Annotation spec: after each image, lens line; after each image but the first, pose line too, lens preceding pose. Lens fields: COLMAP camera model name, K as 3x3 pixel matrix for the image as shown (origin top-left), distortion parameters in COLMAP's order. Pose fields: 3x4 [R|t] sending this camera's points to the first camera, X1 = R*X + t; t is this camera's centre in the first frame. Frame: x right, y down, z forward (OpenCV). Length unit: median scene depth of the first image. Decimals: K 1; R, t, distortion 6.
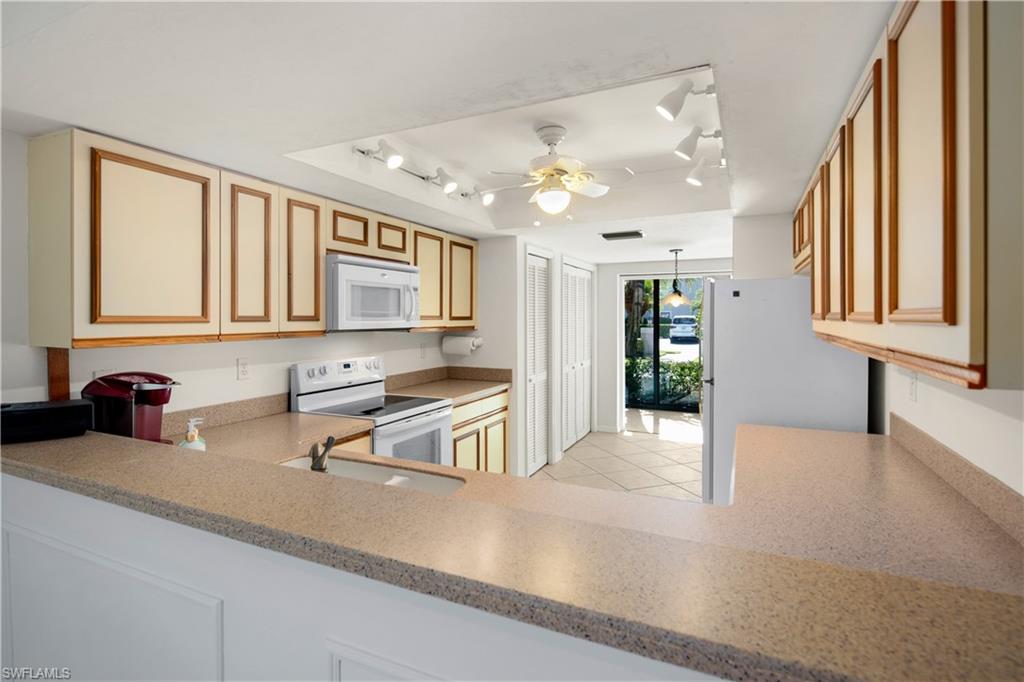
lens RADIAL K [[510.1, 0, 503.9], [0, 510.1, 320.4], [0, 0, 1]] dist [0.000982, -0.001062]
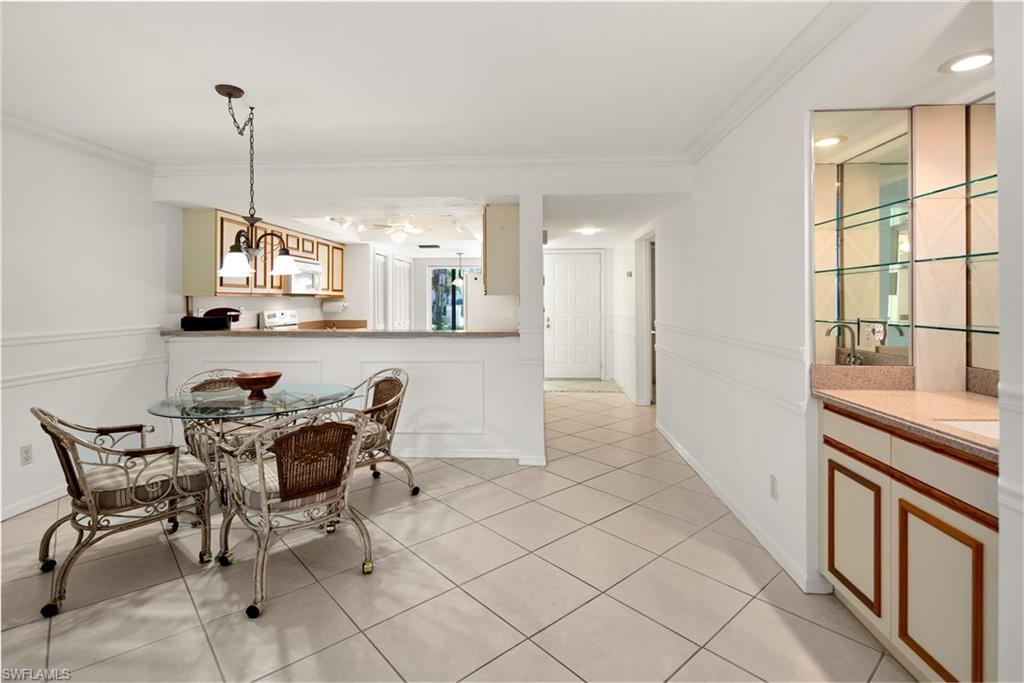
lens RADIAL K [[510.1, 0, 509.6], [0, 510.1, 303.1], [0, 0, 1]] dist [0.000982, -0.001062]
pose [[0.929297, -0.001335, 0.369330, -0.186138], [0.001873, 0.999998, -0.001099, 0.043217], [-0.369327, 0.001713, 0.929298, -0.852217]]
